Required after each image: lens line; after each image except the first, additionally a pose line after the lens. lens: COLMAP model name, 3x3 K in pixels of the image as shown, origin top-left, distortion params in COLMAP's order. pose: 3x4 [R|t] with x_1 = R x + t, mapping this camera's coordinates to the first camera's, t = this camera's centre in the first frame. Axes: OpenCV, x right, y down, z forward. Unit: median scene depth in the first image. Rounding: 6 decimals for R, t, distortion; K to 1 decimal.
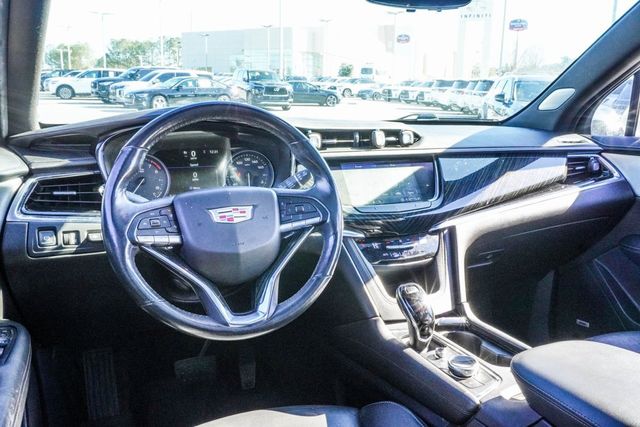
lens RADIAL K [[535.5, 0, 322.6], [0, 535.5, 216.5], [0, 0, 1]] dist [-0.009680, 0.022123]
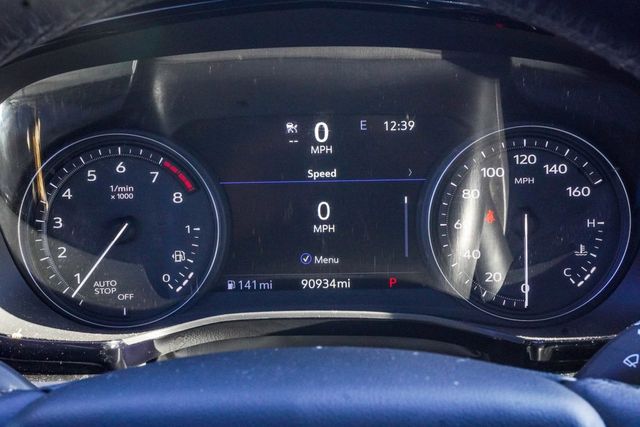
lens RADIAL K [[996.4, 0, 319.5], [0, 996.4, 213.5], [0, 0, 1]] dist [-0.046038, 0.000000]
pose [[0.909372, 0.063893, -0.411048, -0.035861], [-0.060024, 0.997947, 0.022329, -0.087658], [0.411630, 0.004367, 0.911340, 0.547356]]
